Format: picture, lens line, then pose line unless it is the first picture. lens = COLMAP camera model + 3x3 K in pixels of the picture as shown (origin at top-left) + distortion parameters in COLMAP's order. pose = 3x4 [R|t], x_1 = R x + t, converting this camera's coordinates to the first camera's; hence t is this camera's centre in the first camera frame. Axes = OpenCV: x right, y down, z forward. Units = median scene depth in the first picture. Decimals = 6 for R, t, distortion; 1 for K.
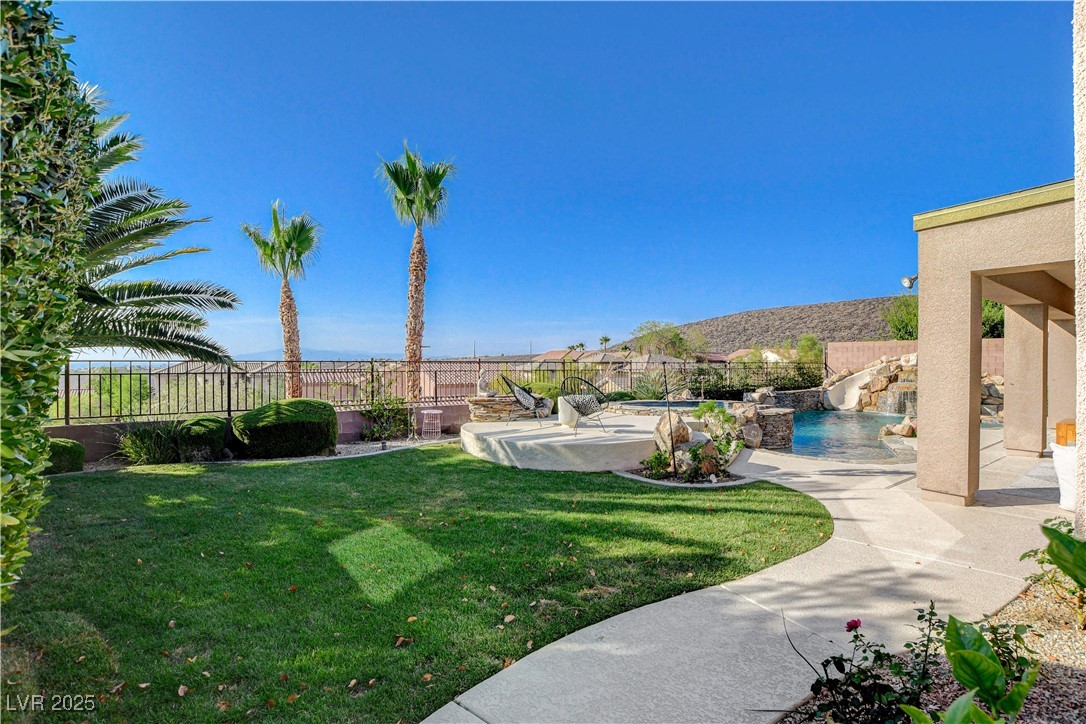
lens RADIAL K [[513.3, 0, 538.7], [0, 513.3, 361.2], [0, 0, 1]] dist [-0.020155, 0.000504]
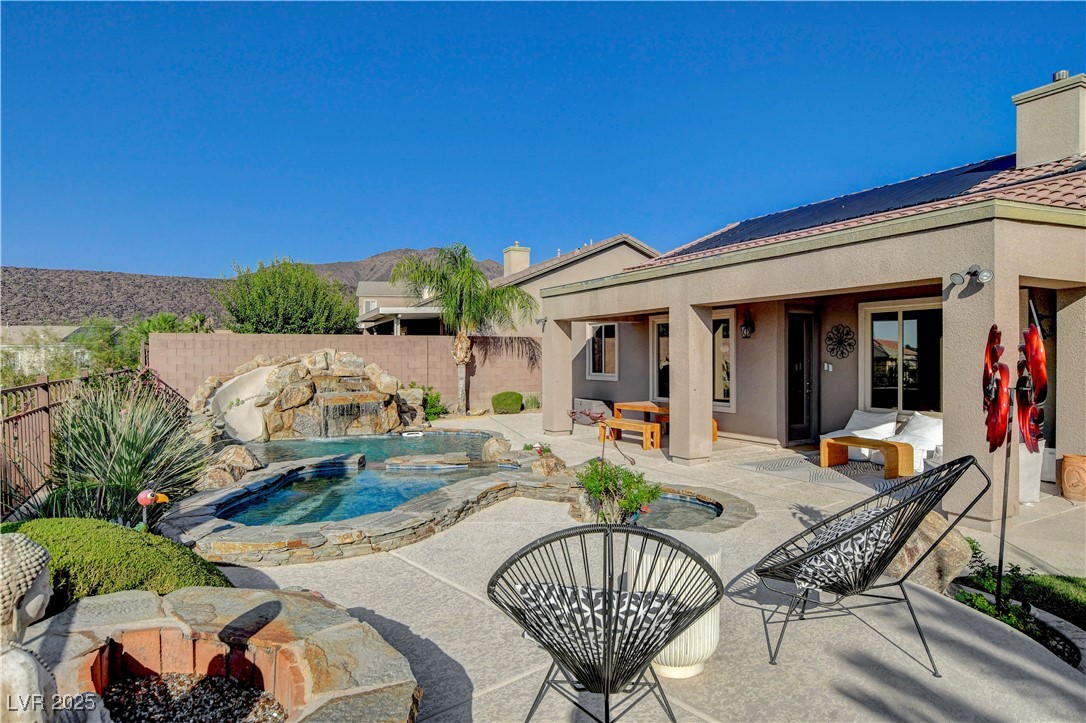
lens RADIAL K [[643.2, 0, 540.3], [0, 643.2, 361.8], [0, 0, 1]] dist [-0.004520, -0.000005]
pose [[0.153679, -0.015024, 0.988007, -0.126712], [0.007660, 0.999872, 0.014013, -0.011600], [-0.988091, 0.005415, 0.153774, 0.532548]]
